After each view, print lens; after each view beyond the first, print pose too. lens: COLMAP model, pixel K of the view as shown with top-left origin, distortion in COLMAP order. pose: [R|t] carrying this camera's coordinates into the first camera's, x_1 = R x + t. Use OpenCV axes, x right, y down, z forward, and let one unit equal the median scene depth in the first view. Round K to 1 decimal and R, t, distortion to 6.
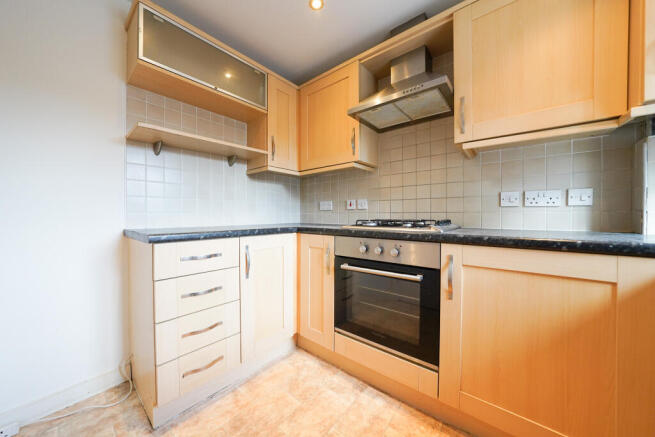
lens RADIAL K [[240.3, 0, 332.6], [0, 240.3, 218.9], [0, 0, 1]] dist [-0.001633, -0.000089]
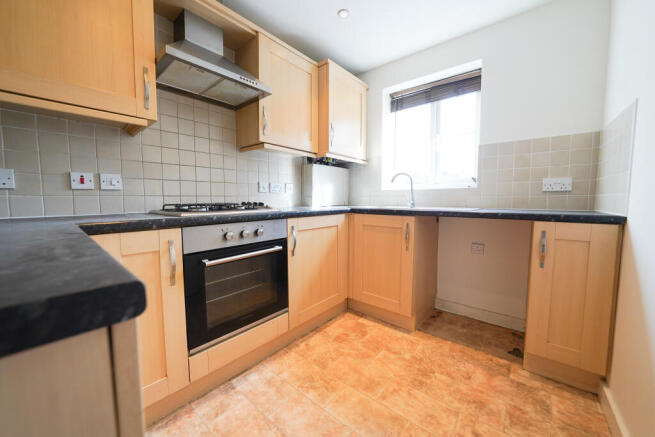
lens RADIAL K [[240.3, 0, 332.6], [0, 240.3, 218.9], [0, 0, 1]] dist [-0.001633, -0.000089]
pose [[0.006095, -0.085633, 0.996308, -0.721258], [0.019236, 0.996152, 0.085502, -0.008031], [-0.999796, 0.018643, 0.007719, 0.576495]]
